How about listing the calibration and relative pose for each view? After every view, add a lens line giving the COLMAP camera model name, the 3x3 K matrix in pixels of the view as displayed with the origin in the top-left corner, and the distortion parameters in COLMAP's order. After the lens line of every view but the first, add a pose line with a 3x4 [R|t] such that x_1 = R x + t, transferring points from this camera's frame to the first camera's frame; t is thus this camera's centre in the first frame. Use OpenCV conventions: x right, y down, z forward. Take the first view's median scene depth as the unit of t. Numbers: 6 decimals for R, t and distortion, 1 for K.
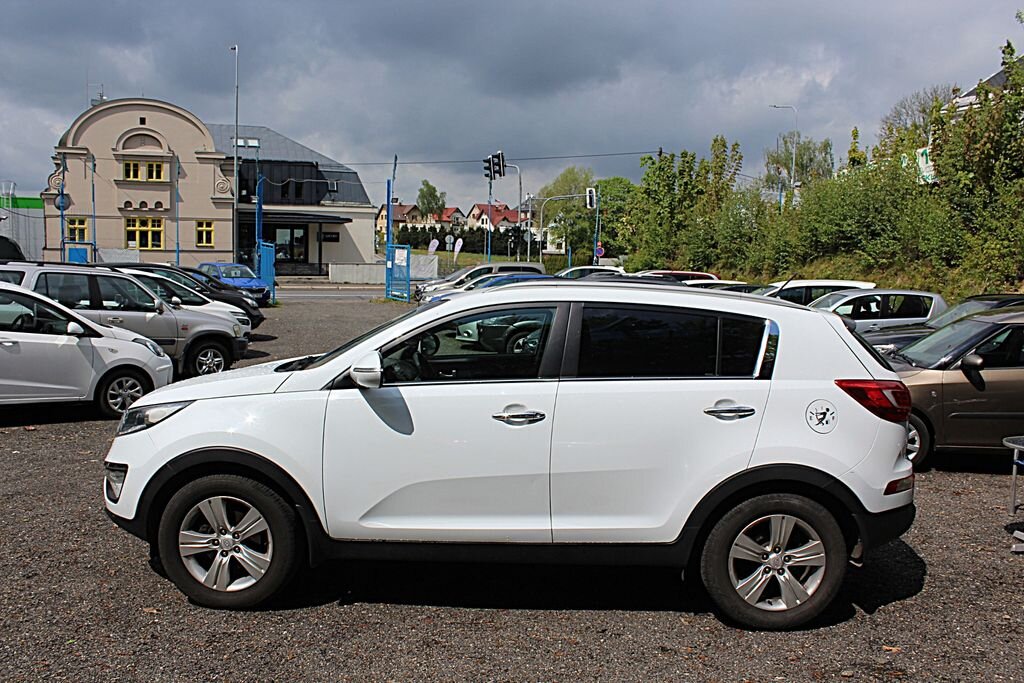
lens RADIAL K [[850.8, 0, 513.4], [0, 850.8, 346.1], [0, 0, 1]] dist [-0.167073, 0.147129]
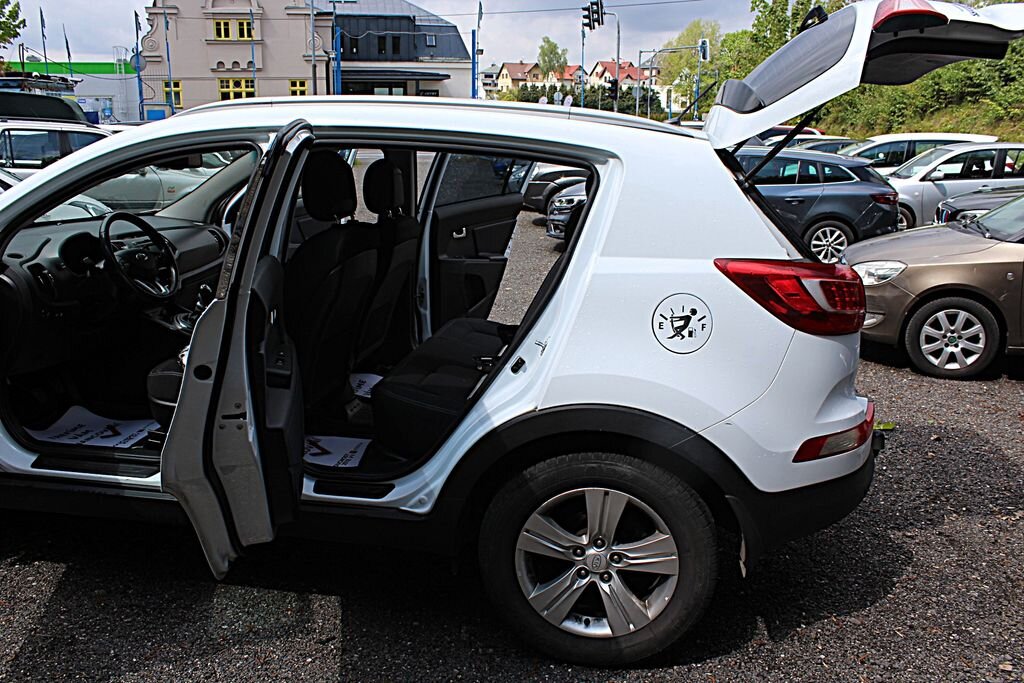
lens RADIAL K [[850.8, 0, 513.4], [0, 850.8, 346.1], [0, 0, 1]] dist [-0.167073, 0.147129]
pose [[0.989773, 0.024721, -0.140494, 0.038400], [-0.001767, 0.986919, 0.161205, 0.000830], [0.142641, -0.159308, 0.976870, 0.047727]]
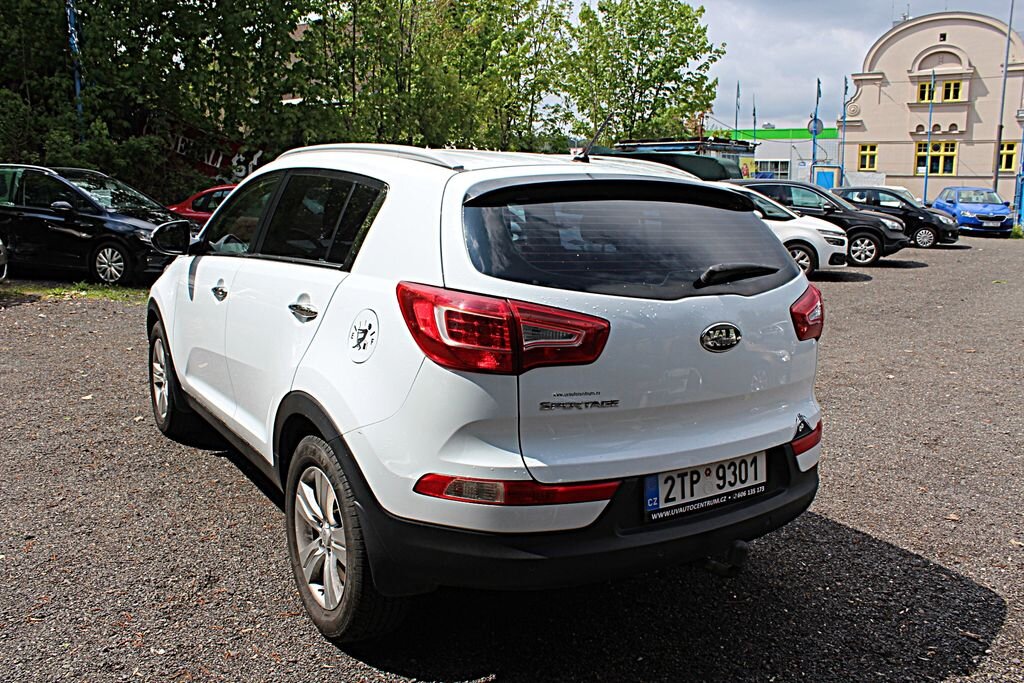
lens RADIAL K [[858.0, 0, 512.0], [0, 858.0, 341.5], [0, 0, 1]] dist [-0.175947, 0.168230]
pose [[0.570332, 0.130342, -0.811007, 0.107936], [-0.069091, 0.991443, 0.110754, 0.001194], [0.818504, -0.007133, 0.574457, 0.082424]]
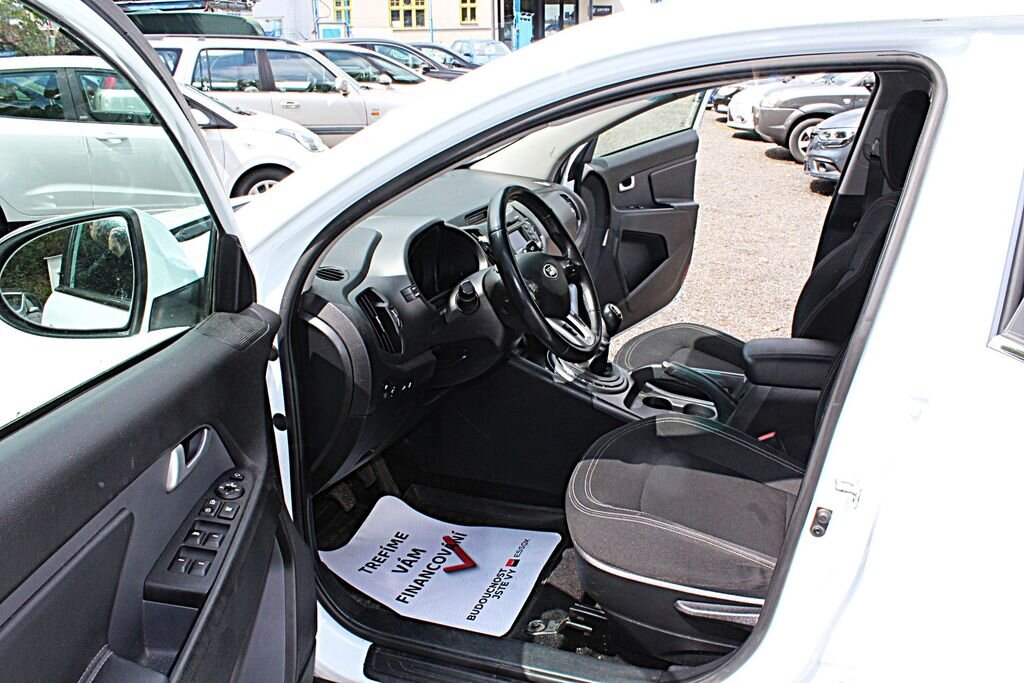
lens RADIAL K [[850.8, 0, 513.4], [0, 850.8, 346.1], [0, 0, 1]] dist [-0.167073, 0.147129]
pose [[0.947923, 0.080776, -0.308086, 0.000763], [-0.001095, 0.968127, 0.250458, -0.002110], [0.318498, -0.237077, 0.917798, 0.083193]]
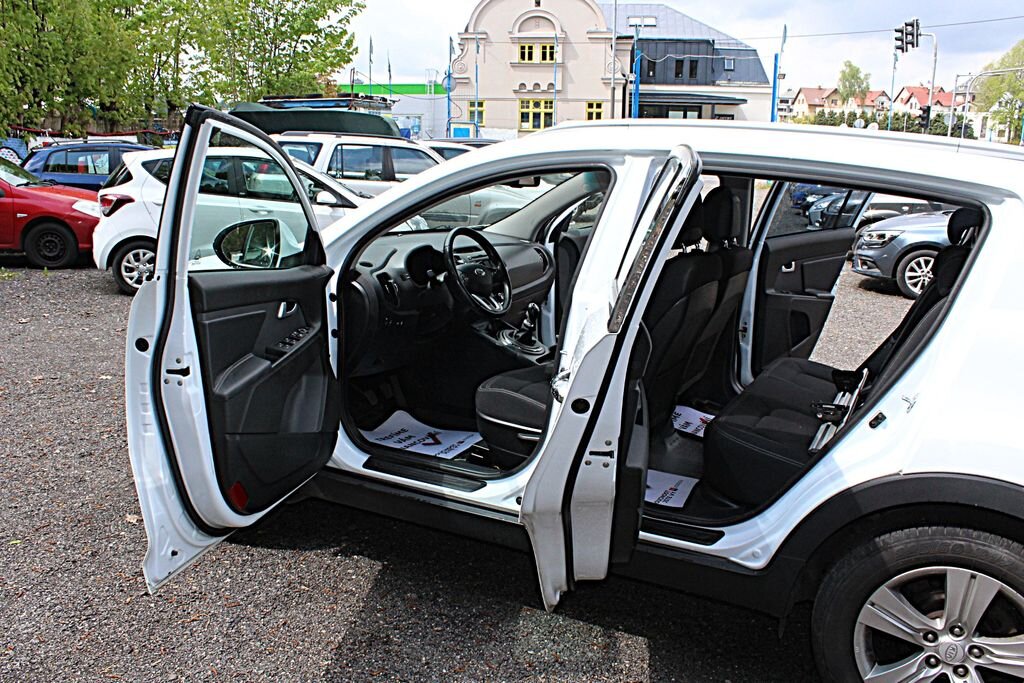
lens RADIAL K [[850.8, 0, 513.4], [0, 850.8, 346.1], [0, 0, 1]] dist [-0.167073, 0.147129]
pose [[0.889484, 0.099857, -0.445922, 0.031711], [-0.039726, 0.989035, 0.142236, 0.000412], [0.455236, -0.108802, 0.883698, 0.049288]]
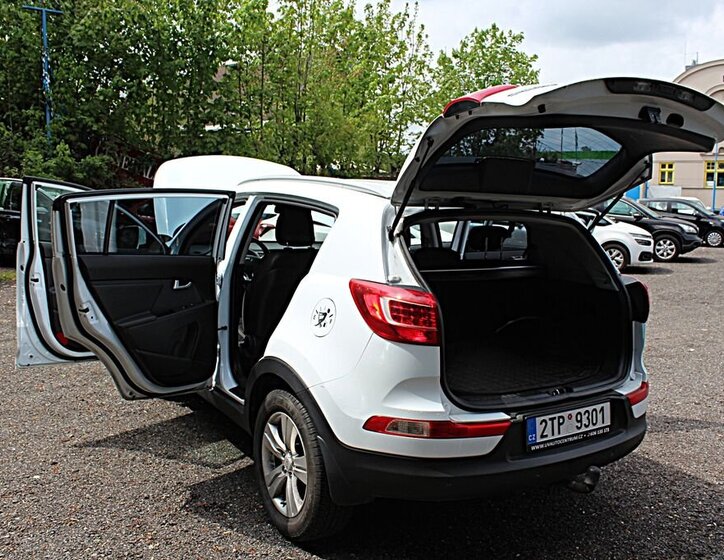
lens RADIAL K [[695.0, 0, 363.6], [0, 695.0, 282.7], [0, 0, 1]] dist [-0.168630, 0.147474]
pose [[0.553558, 0.091322, -0.827788, 0.112238], [-0.076175, 0.995355, 0.058868, 0.000335], [0.829320, 0.030469, 0.557943, 0.071697]]
